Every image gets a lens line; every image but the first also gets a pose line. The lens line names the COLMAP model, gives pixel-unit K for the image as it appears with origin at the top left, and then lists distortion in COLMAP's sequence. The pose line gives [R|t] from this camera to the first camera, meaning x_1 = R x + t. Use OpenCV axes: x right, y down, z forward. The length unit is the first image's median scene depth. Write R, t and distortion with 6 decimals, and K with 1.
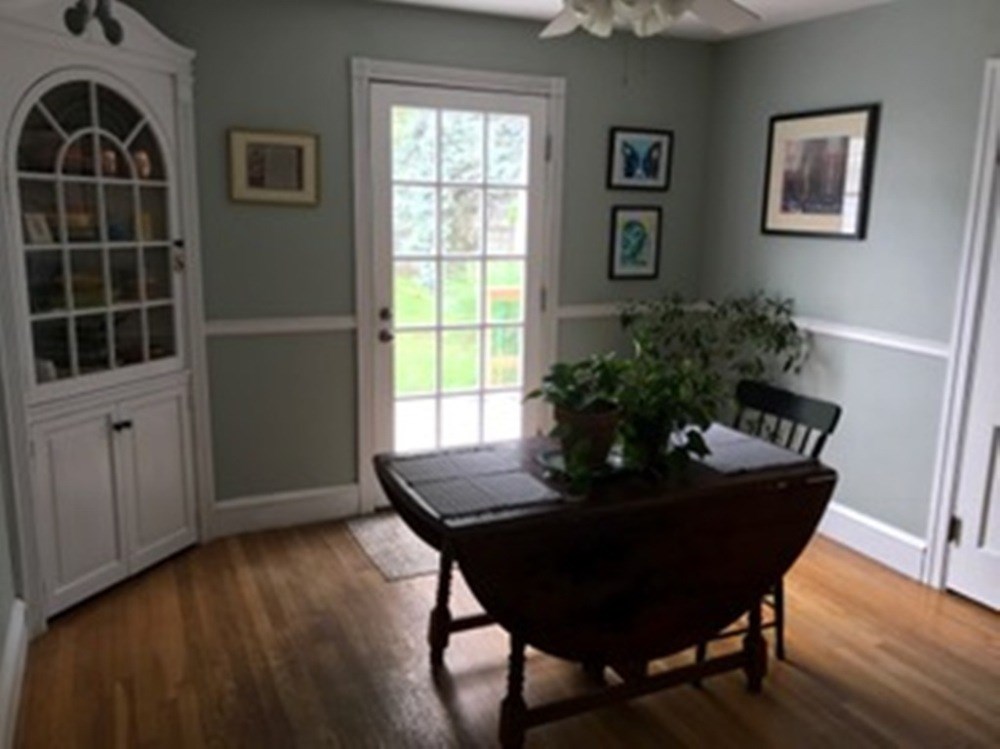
lens RADIAL K [[820.0, 0, 502.1], [0, 820.0, 369.6], [0, 0, 1]] dist [0.013727, 0.003320]
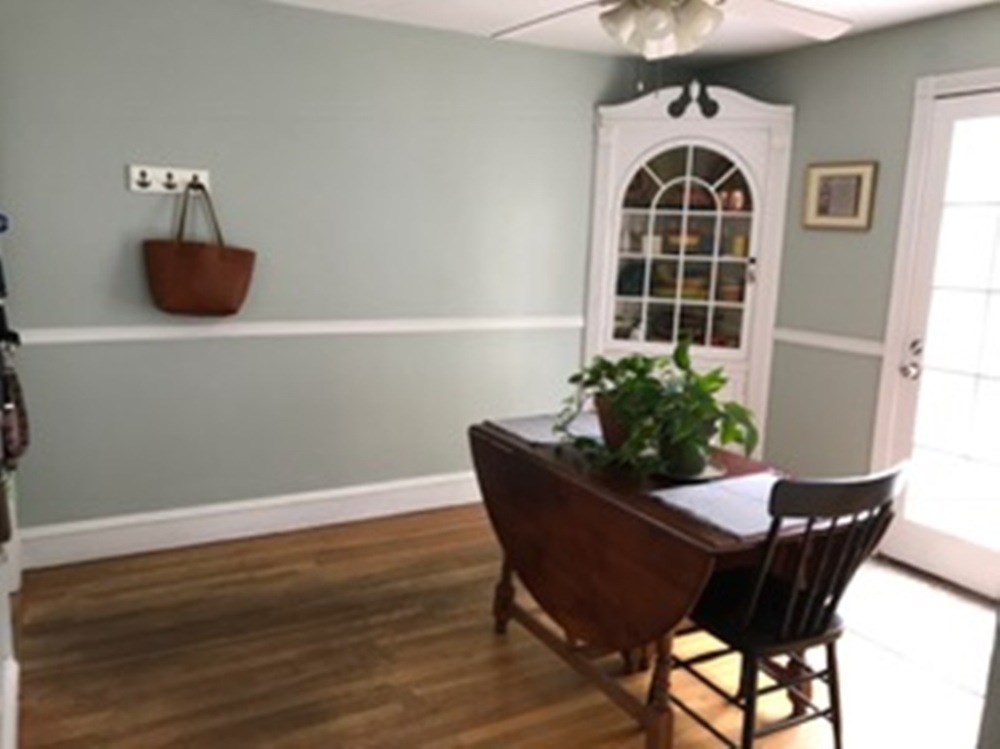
lens RADIAL K [[820.0, 0, 500.4], [0, 820.0, 377.7], [0, 0, 1]] dist [0.013727, 0.003320]
pose [[0.076082, 0.152461, -0.985377, 0.850701], [-0.226534, 0.965041, 0.131824, -0.058329], [0.971027, 0.213192, 0.107959, 0.522211]]
